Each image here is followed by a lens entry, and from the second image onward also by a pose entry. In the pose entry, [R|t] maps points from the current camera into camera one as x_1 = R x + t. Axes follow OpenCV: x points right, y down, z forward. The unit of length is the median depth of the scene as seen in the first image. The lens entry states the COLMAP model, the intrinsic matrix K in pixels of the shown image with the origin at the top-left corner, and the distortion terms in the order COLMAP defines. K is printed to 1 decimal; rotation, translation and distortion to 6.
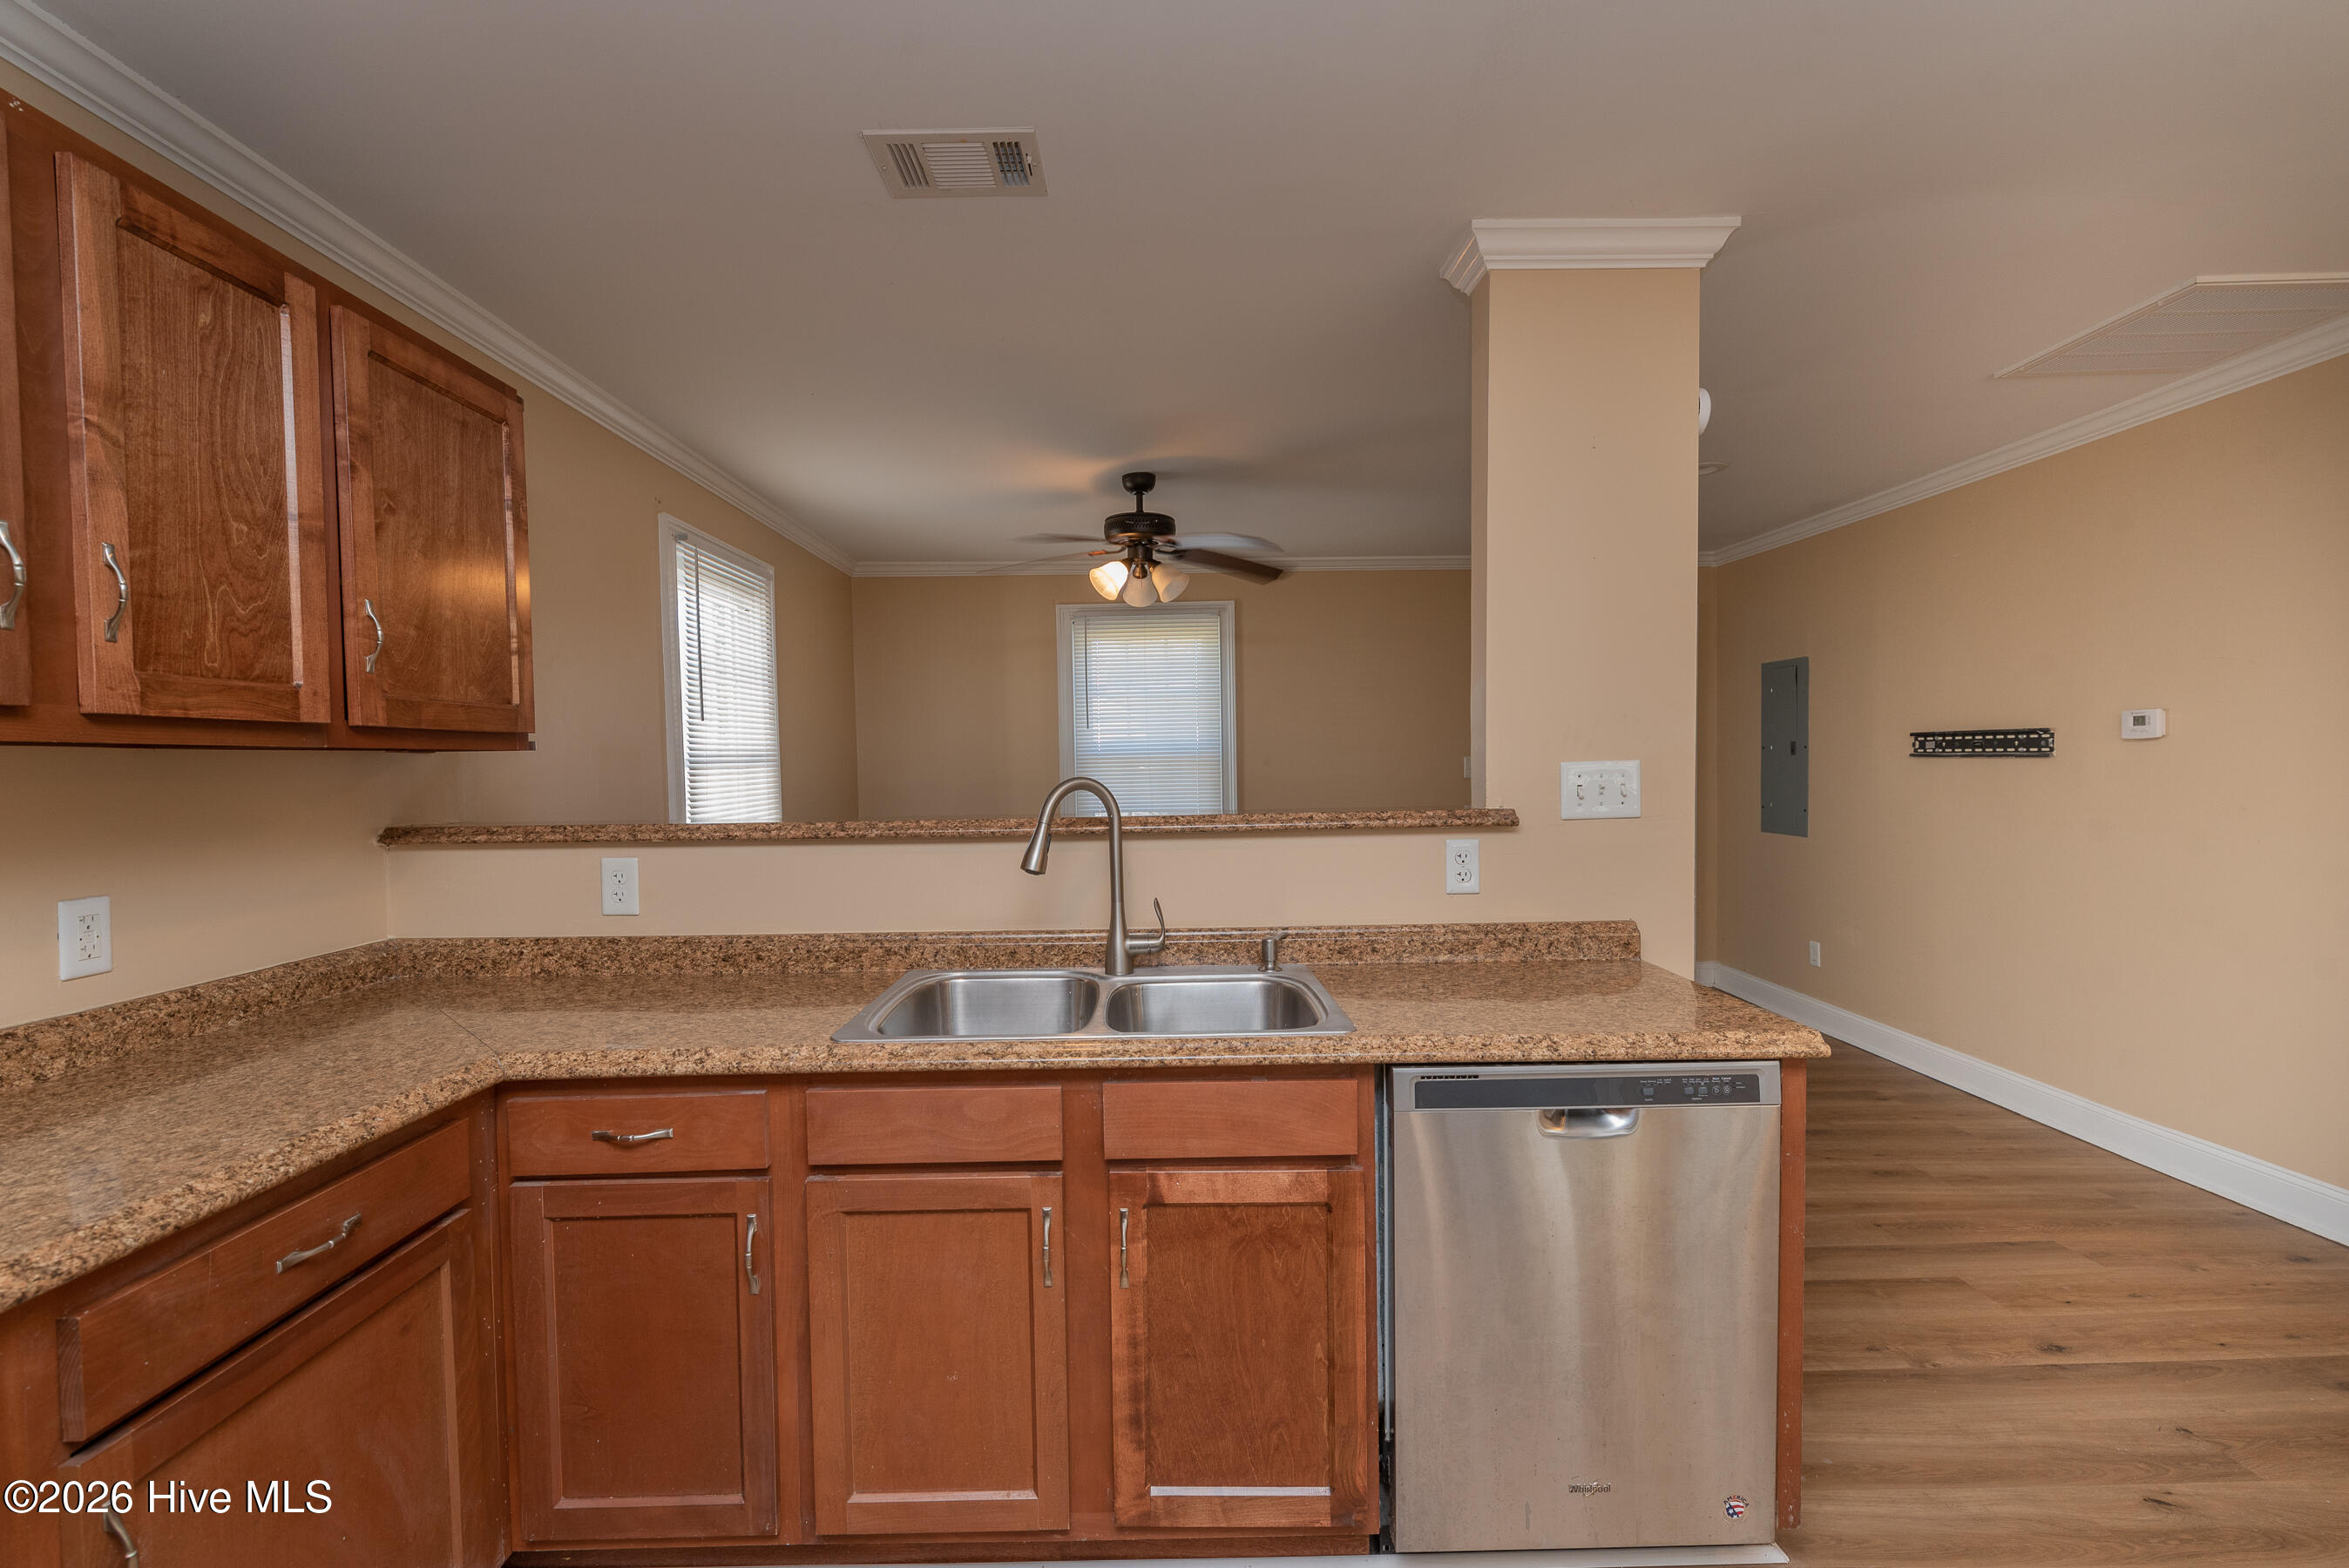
lens RADIAL K [[1021.8, 0, 1155.4], [0, 1021.8, 795.7], [0, 0, 1]] dist [0.002606, -0.000750]
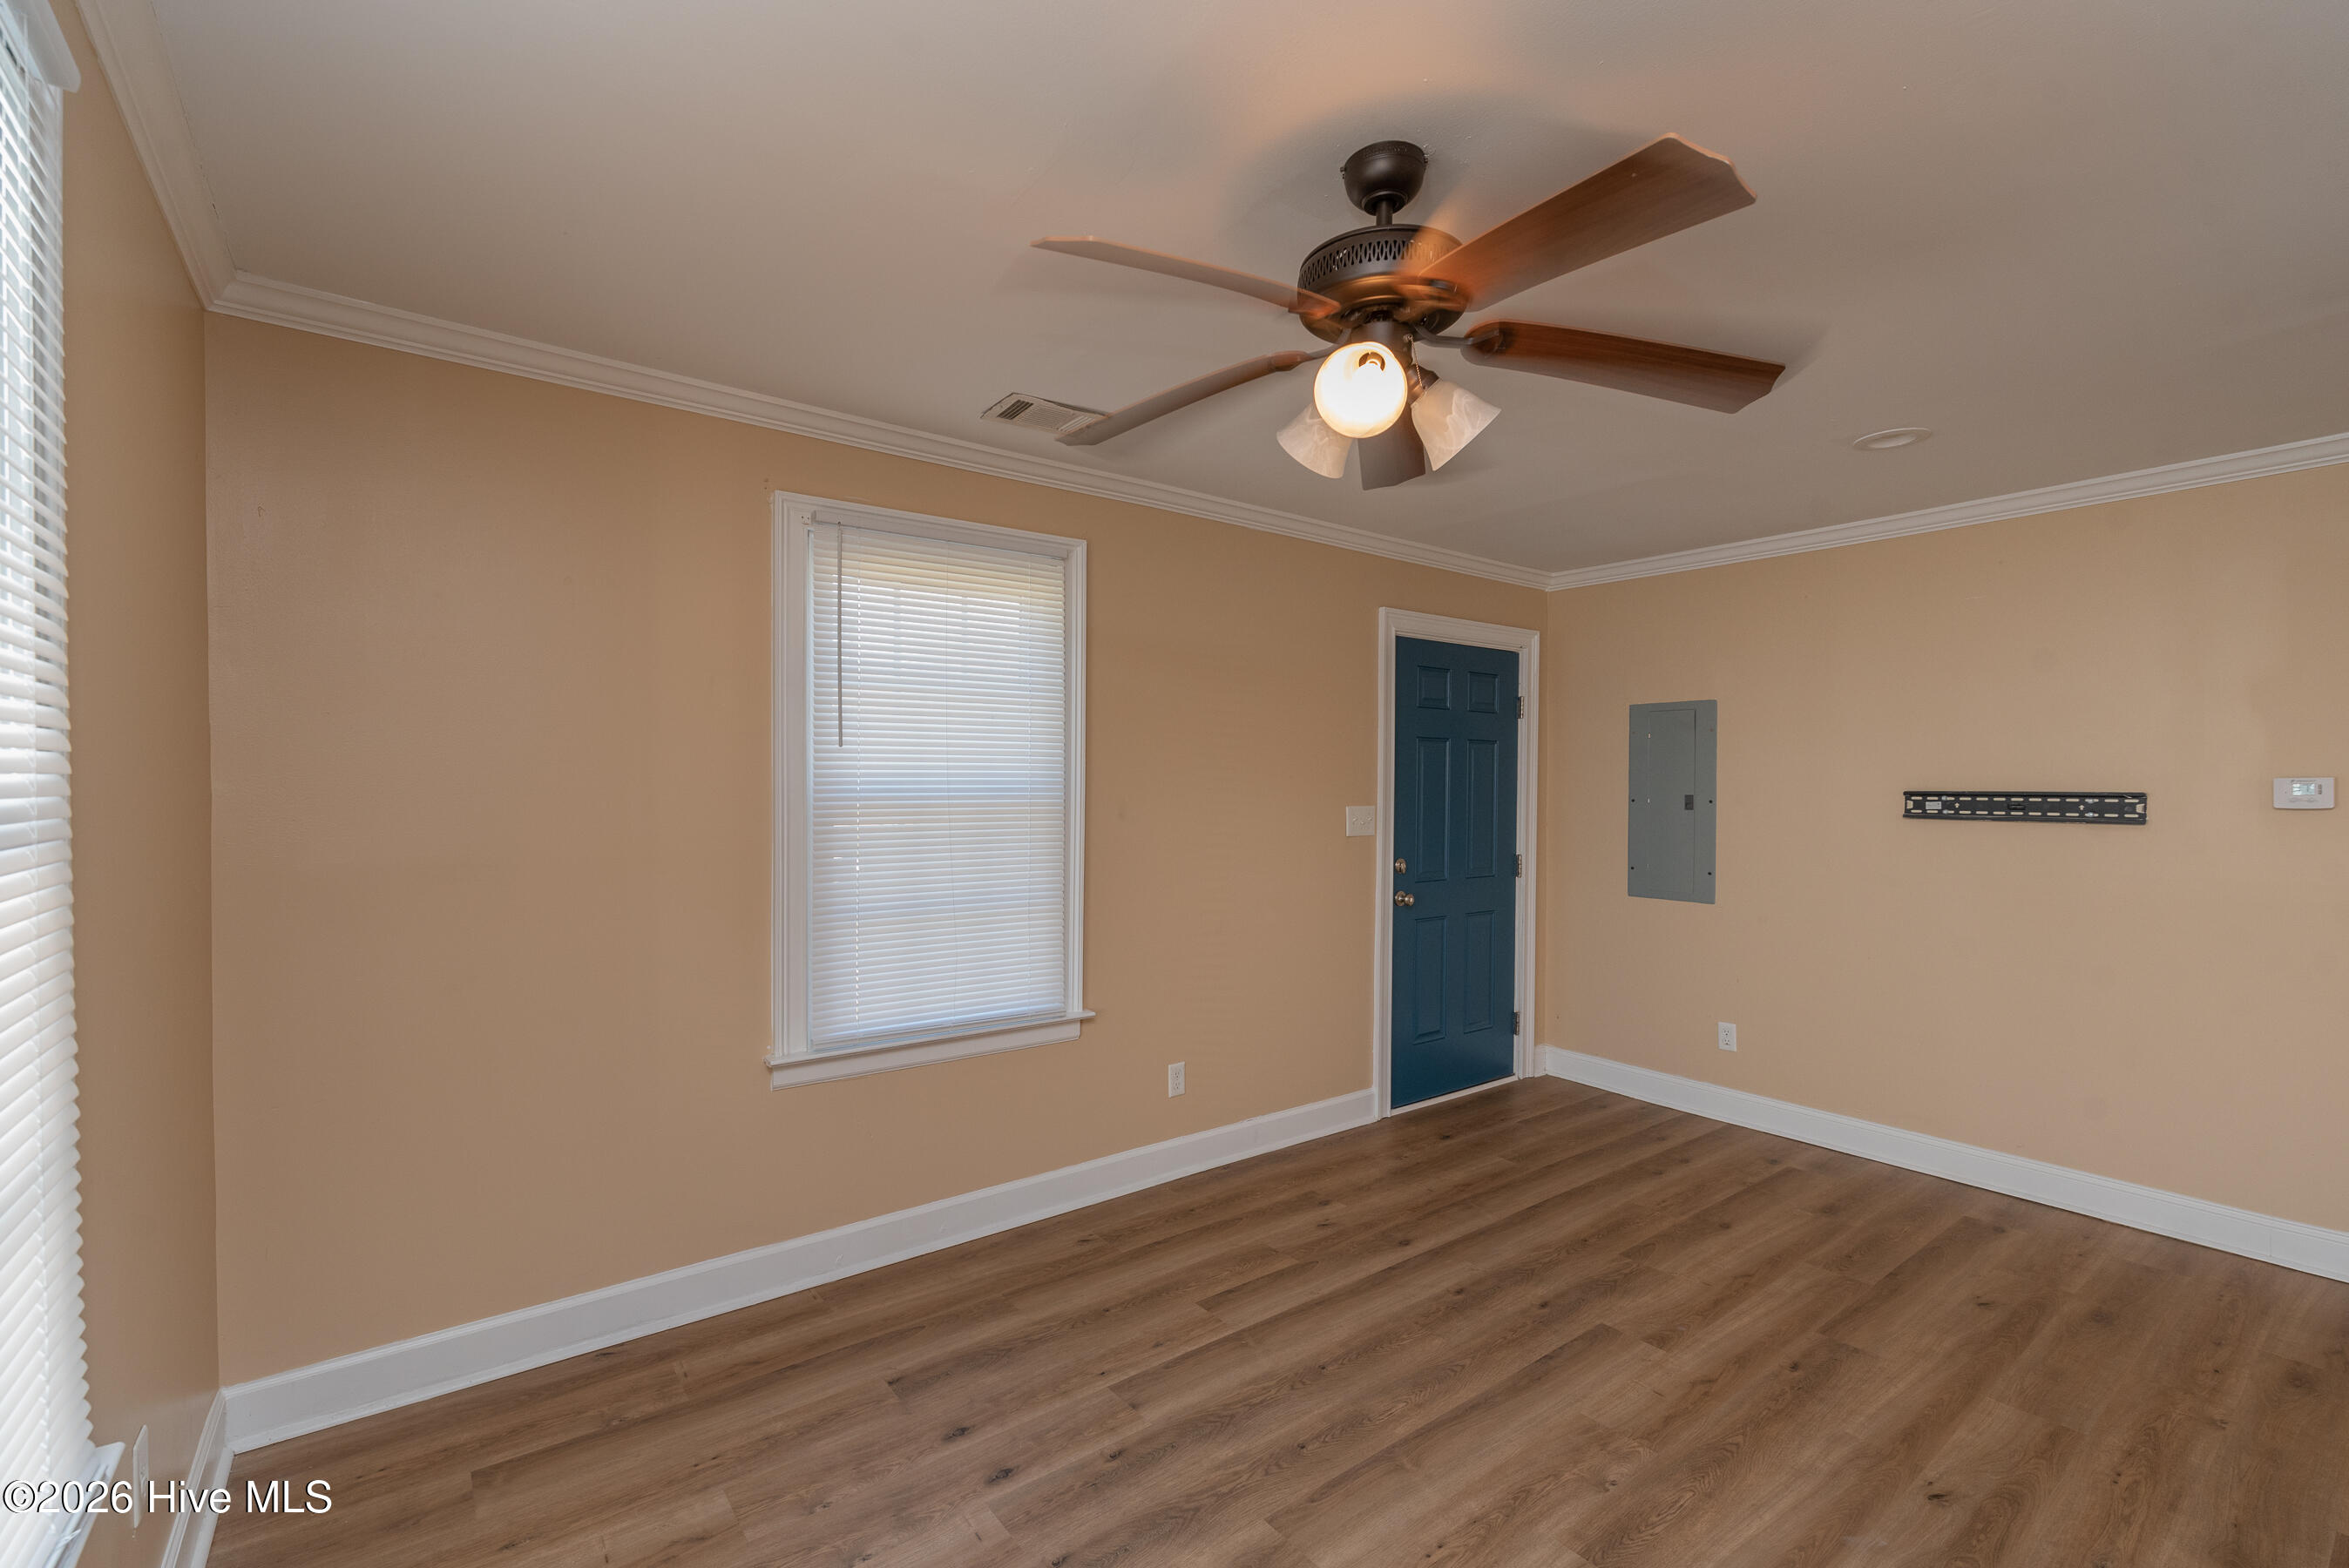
lens RADIAL K [[1021.8, 0, 1158.1], [0, 1021.8, 800.4], [0, 0, 1]] dist [0.002606, -0.000750]
pose [[0.804309, 0.009021, 0.594143, -0.751367], [0.004204, 0.999773, -0.020871, -0.089144], [-0.594196, 0.019284, 0.804089, 1.582158]]
